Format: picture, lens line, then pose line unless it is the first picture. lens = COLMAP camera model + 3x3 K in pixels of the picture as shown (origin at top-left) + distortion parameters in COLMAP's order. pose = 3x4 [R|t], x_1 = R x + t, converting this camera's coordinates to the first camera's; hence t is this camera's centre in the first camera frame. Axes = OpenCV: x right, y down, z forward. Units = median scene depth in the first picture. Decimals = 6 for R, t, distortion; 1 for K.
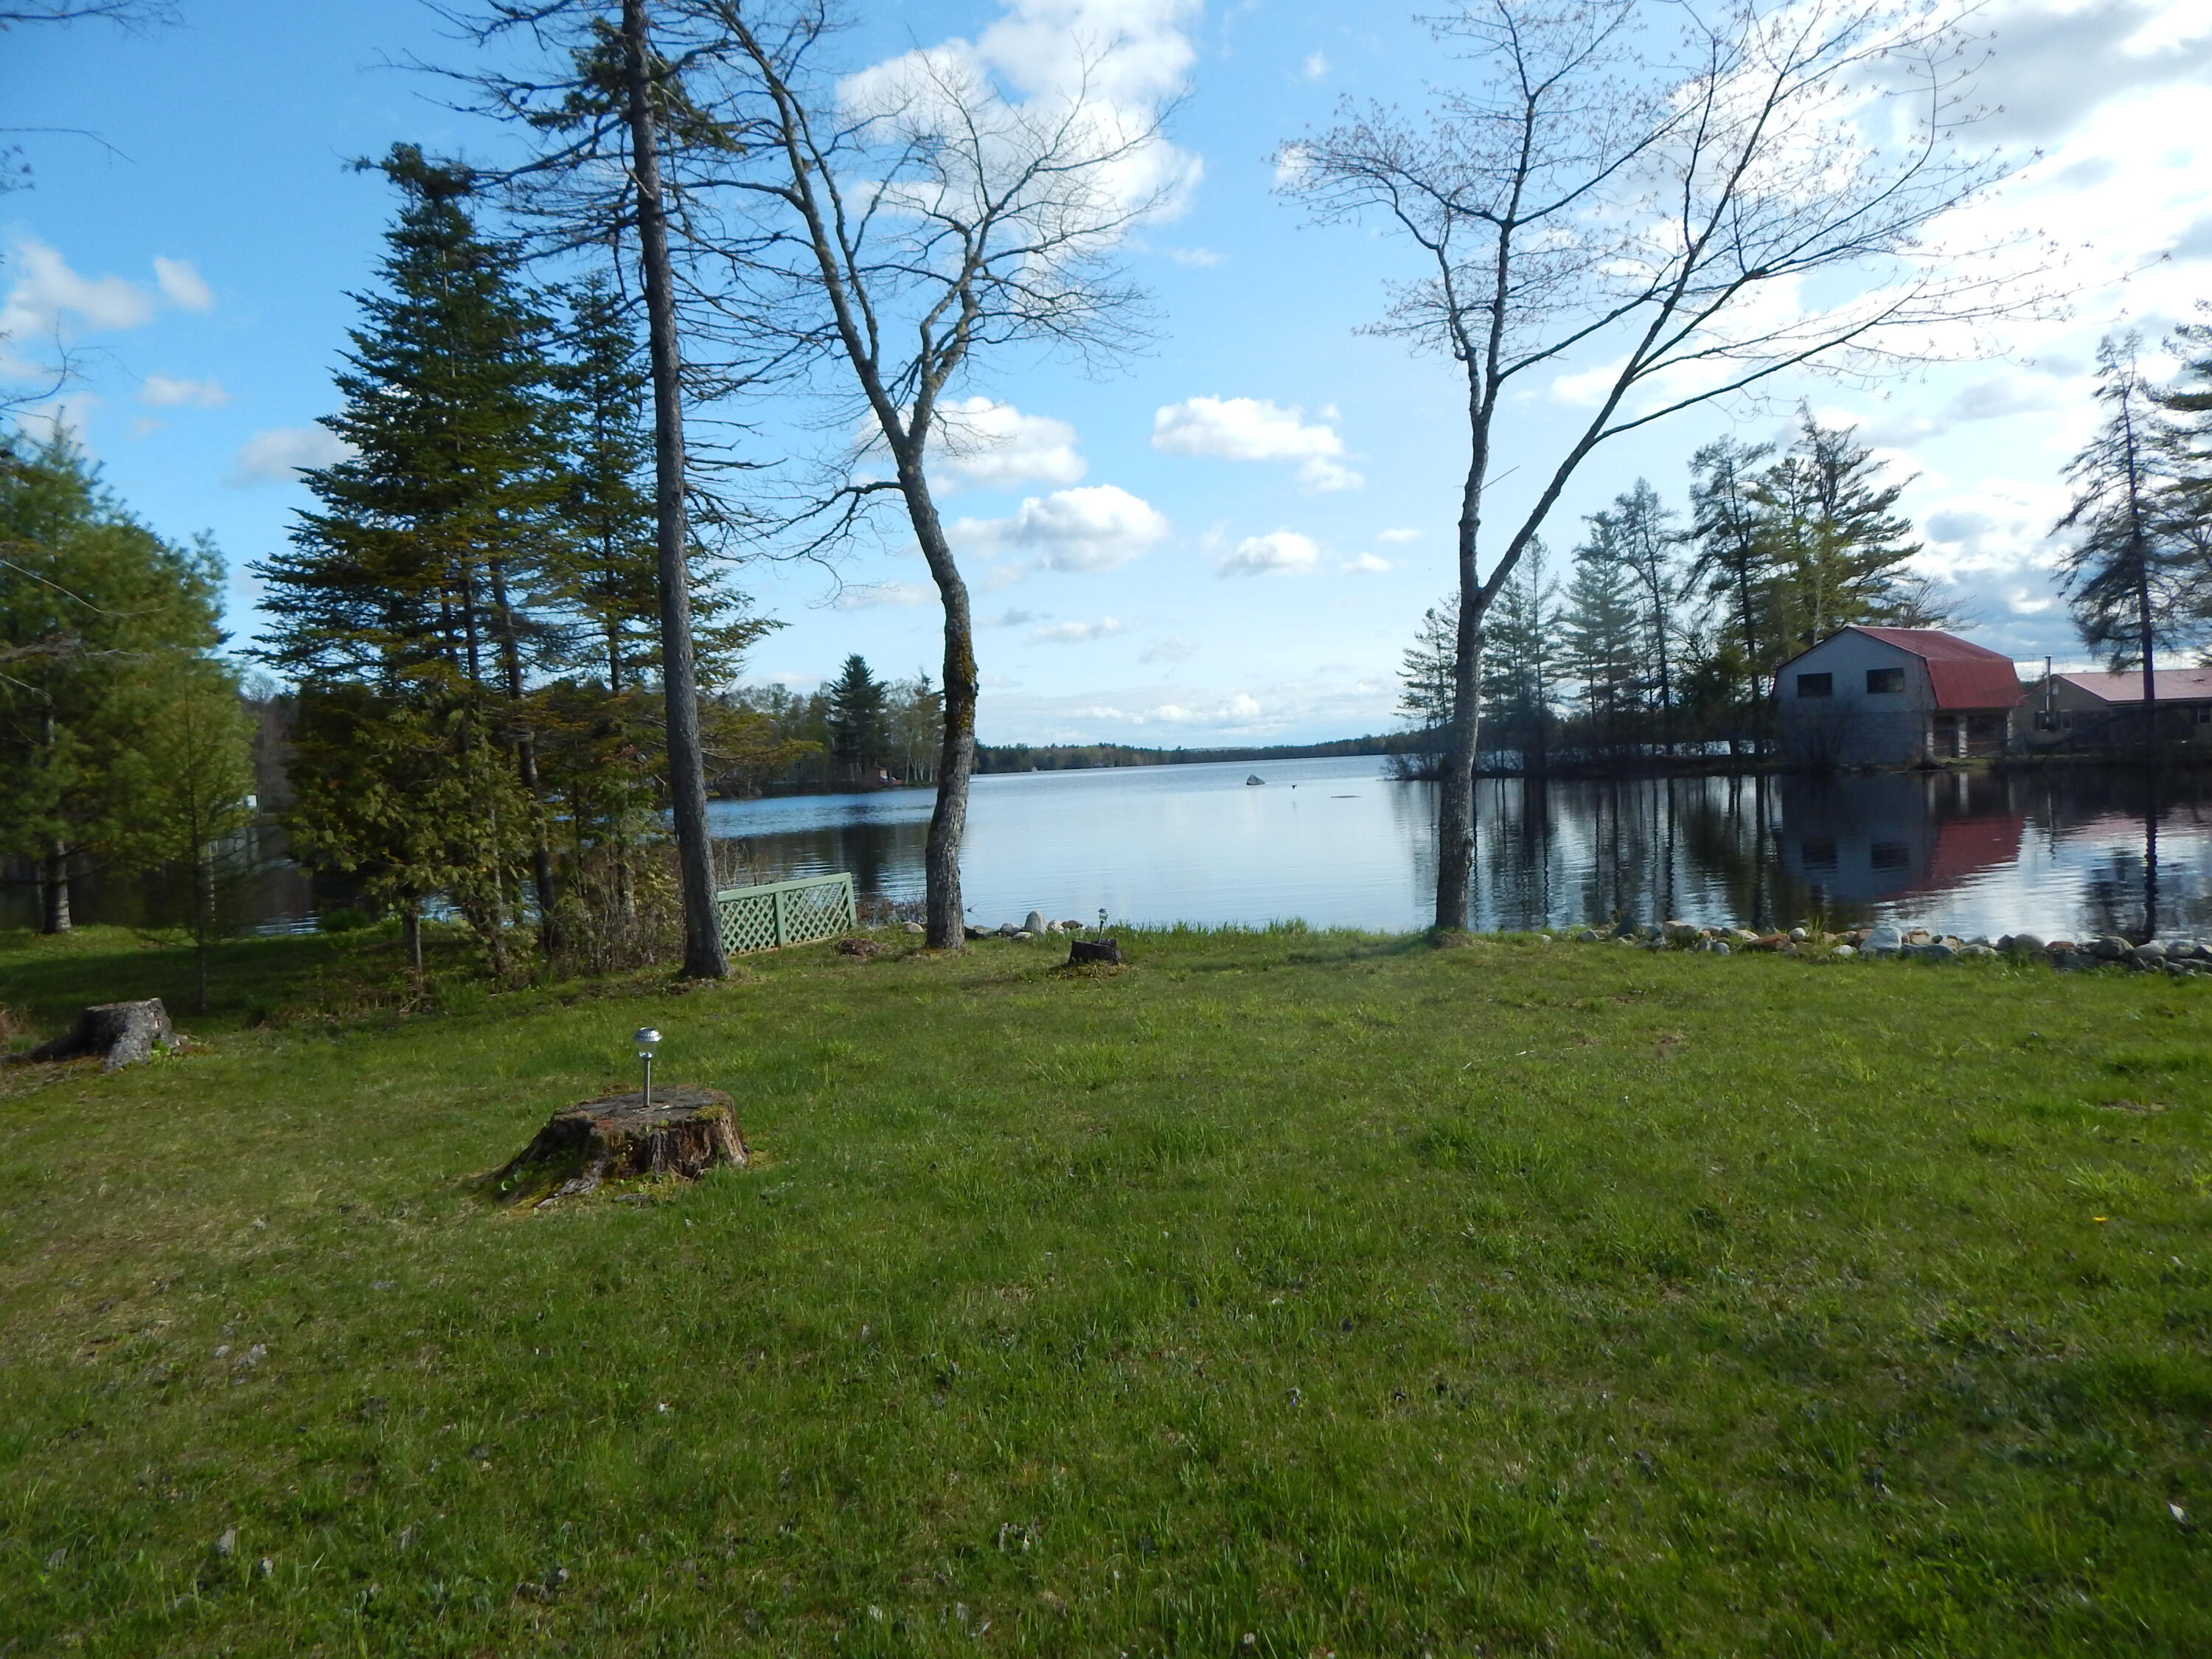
lens RADIAL K [[1453.9, 0, 1138.2], [0, 1453.9, 812.6], [0, 0, 1]] dist [0.003944, -0.005835]
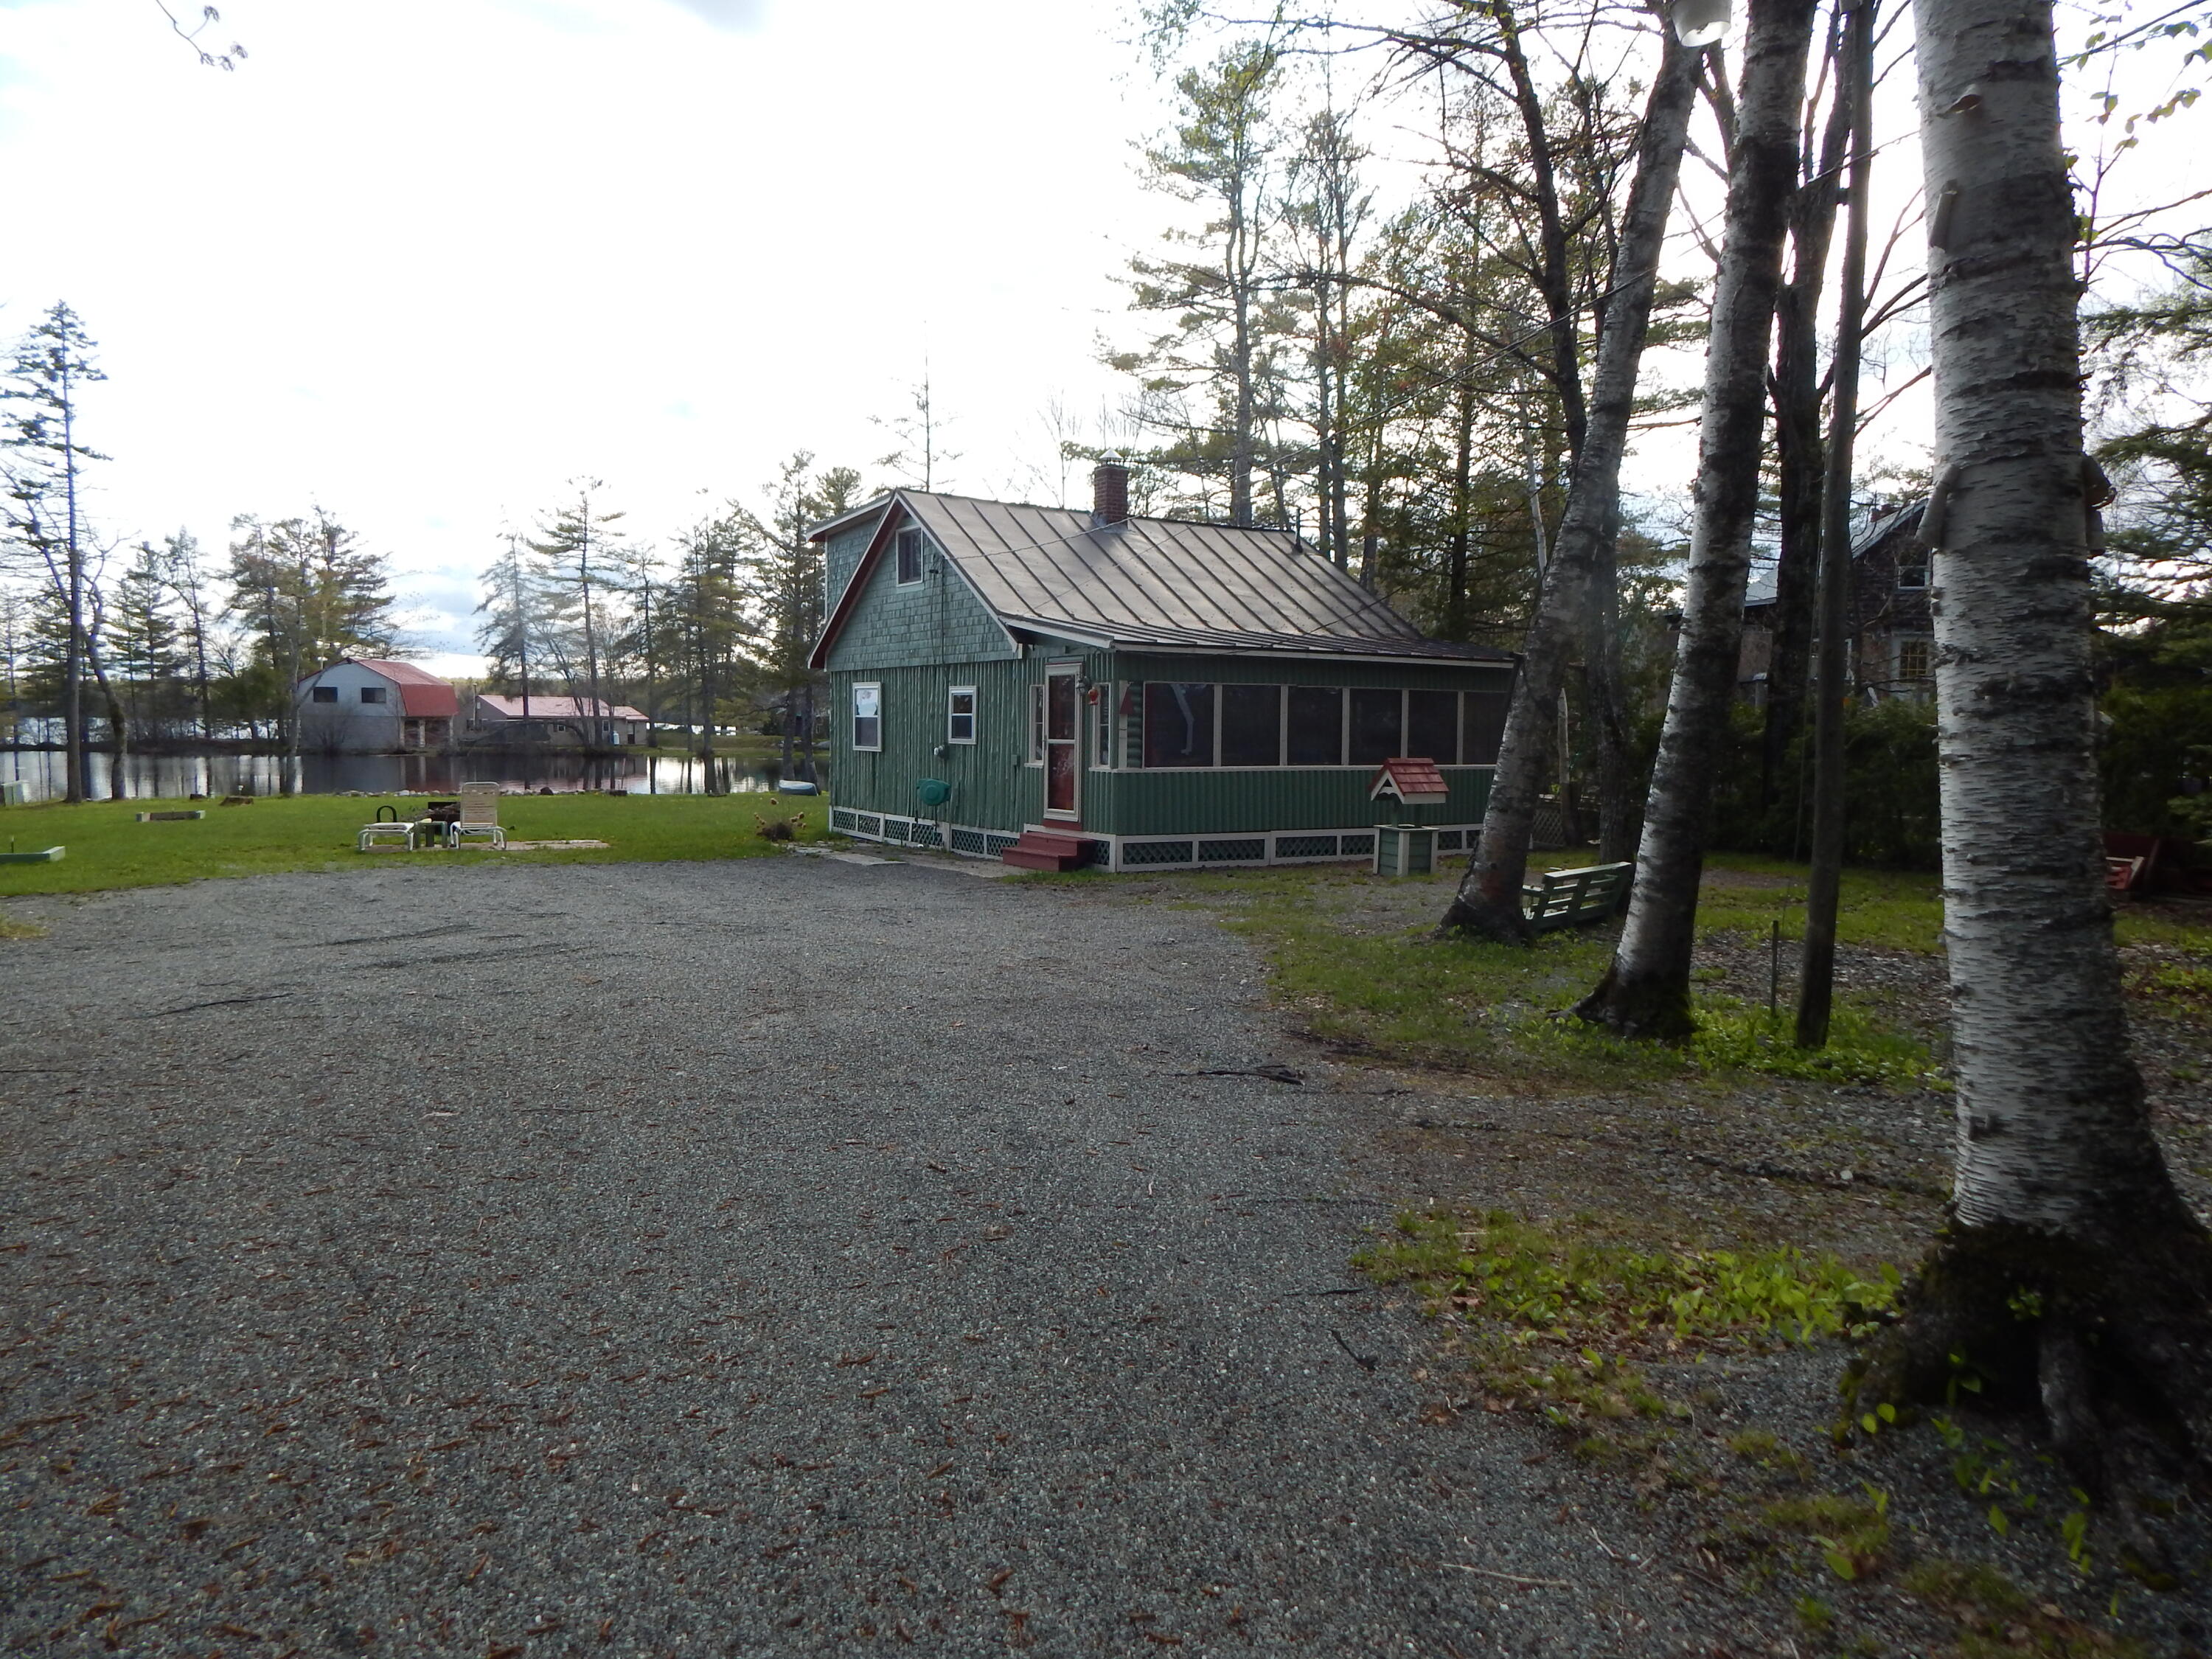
lens RADIAL K [[1453.9, 0, 1115.9], [0, 1453.9, 808.3], [0, 0, 1]] dist [0.003944, -0.005835]
pose [[0.574268, -0.004715, 0.818654, -0.246276], [-0.002600, 0.999968, 0.007583, 0.012342], [-0.818664, -0.006483, 0.574237, -0.438690]]
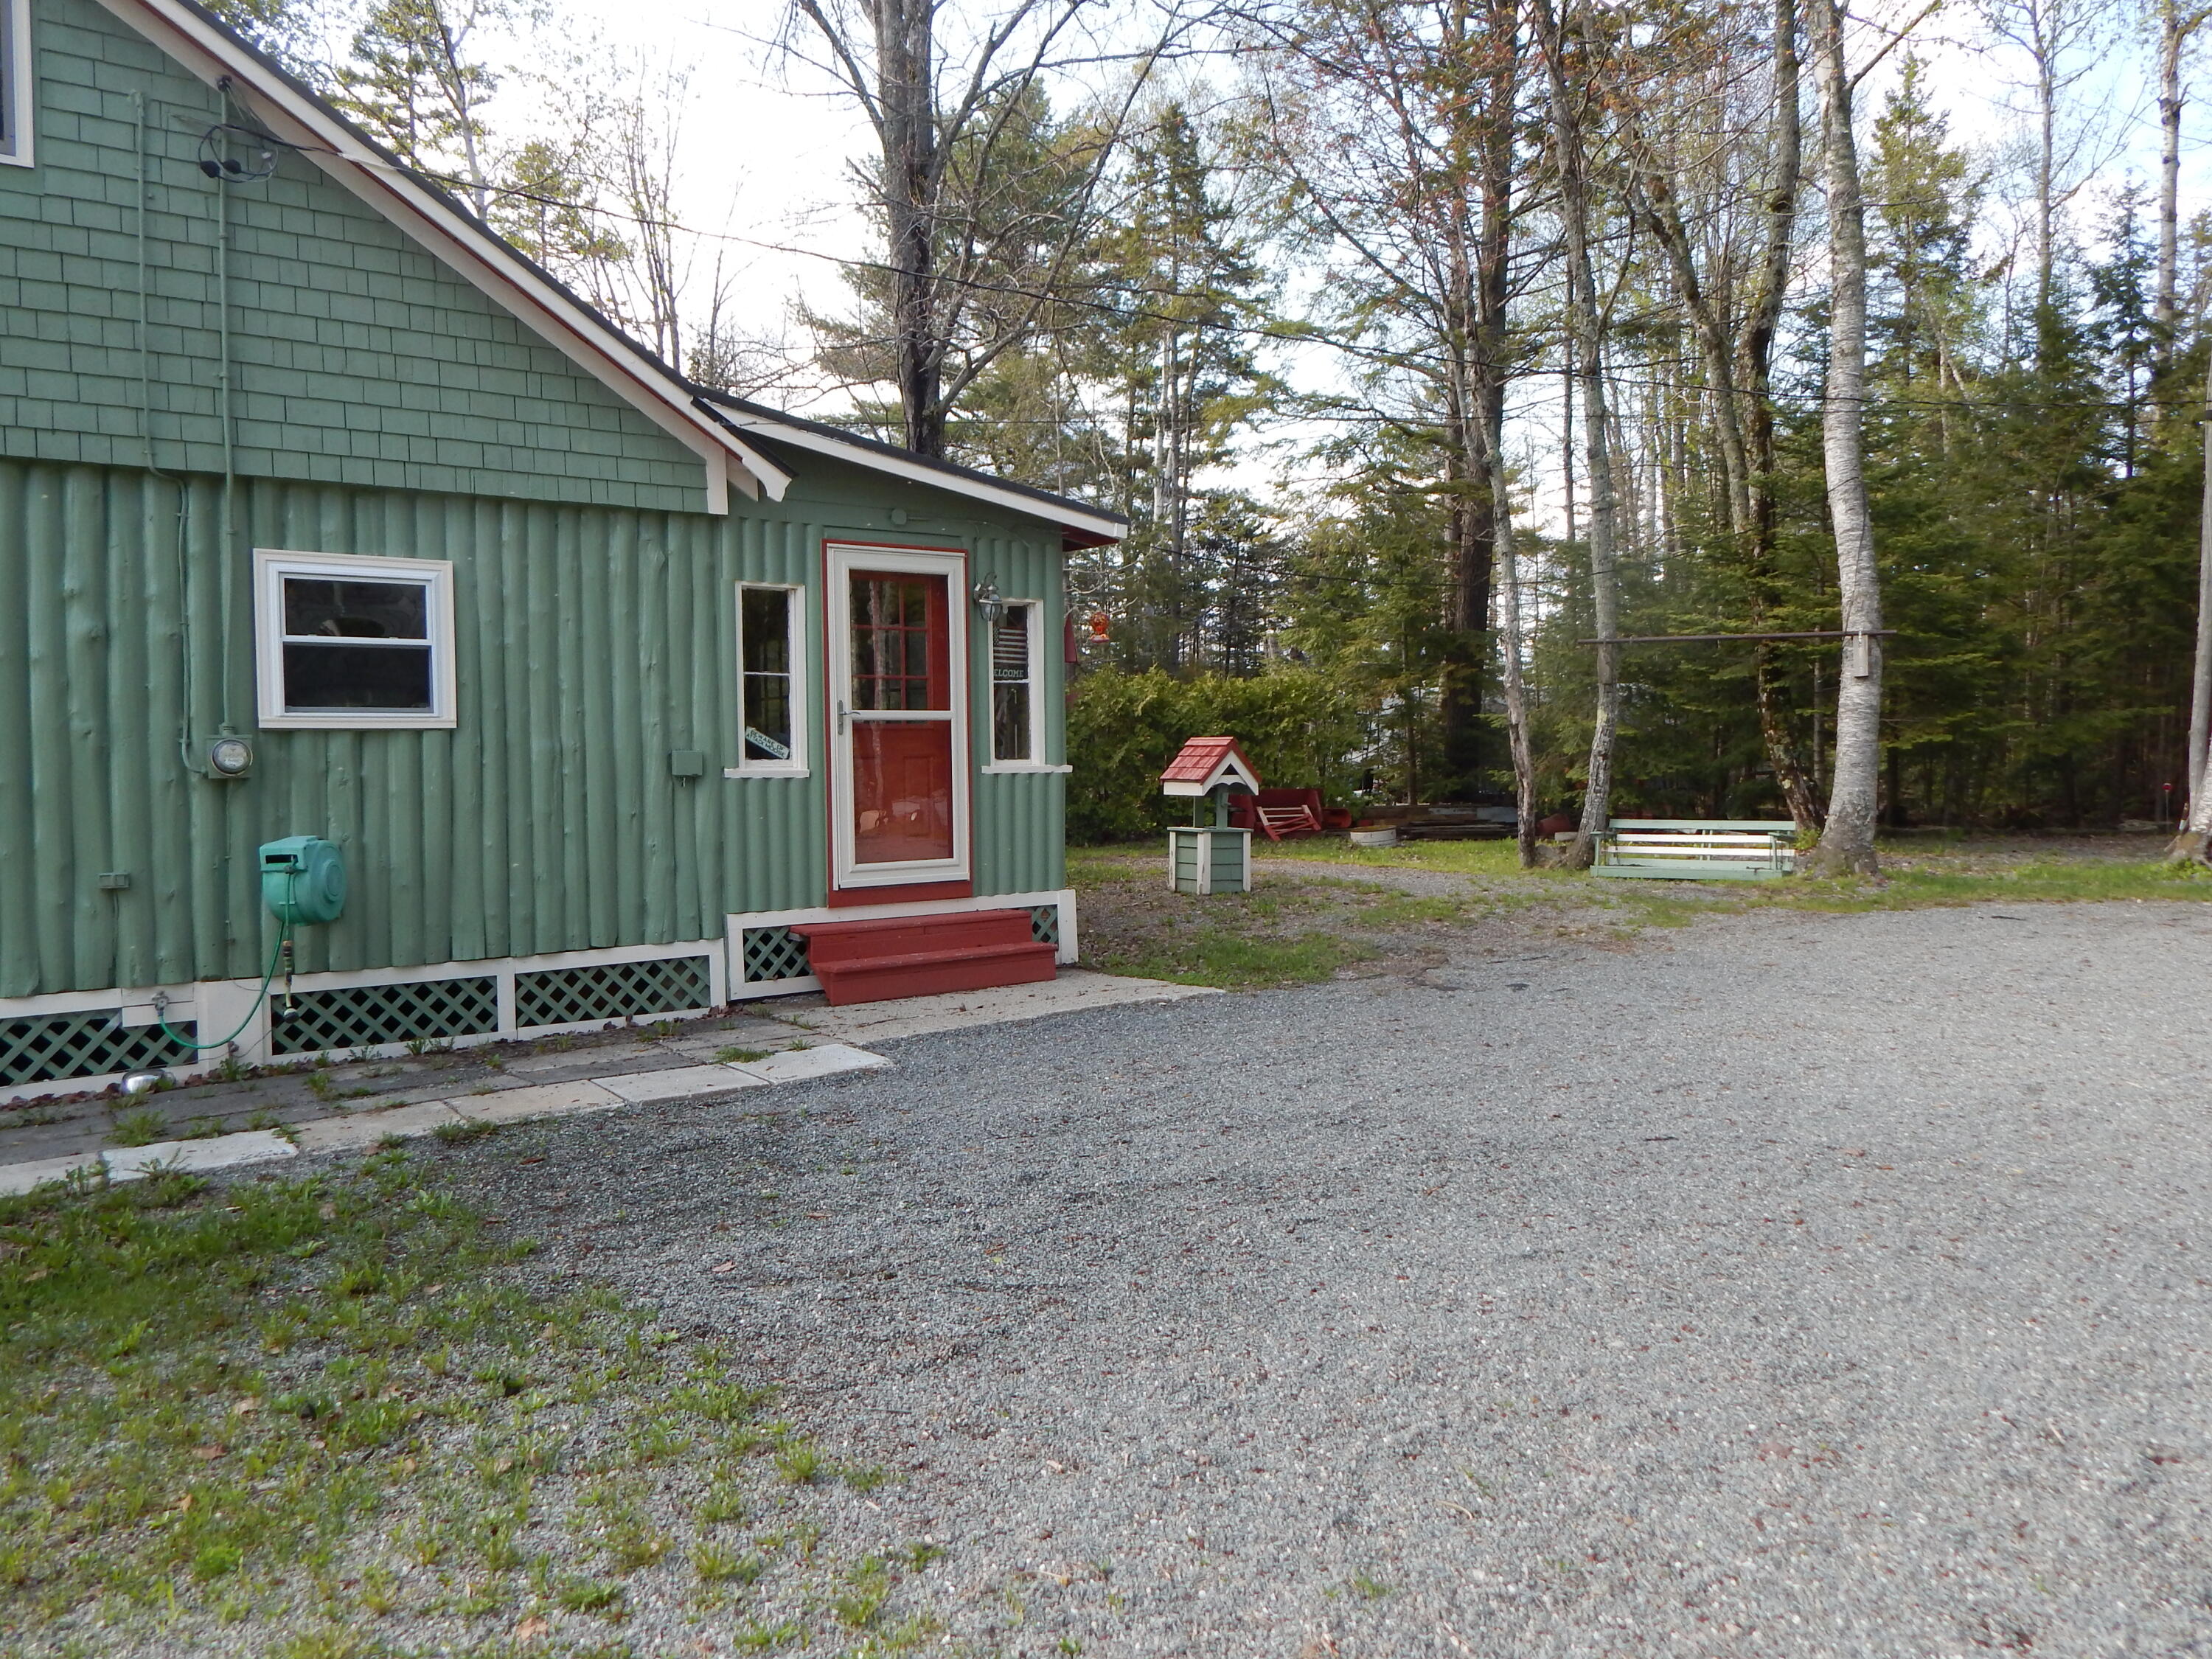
lens RADIAL K [[1617.9, 0, 1128.6], [0, 1617.9, 809.6], [0, 0, 1]] dist [0.001439, -0.011741]
pose [[-0.863974, 0.025742, 0.502878, -0.138806], [0.059836, 0.996865, 0.051773, 0.005495], [-0.499969, 0.074821, -0.862805, -0.208942]]
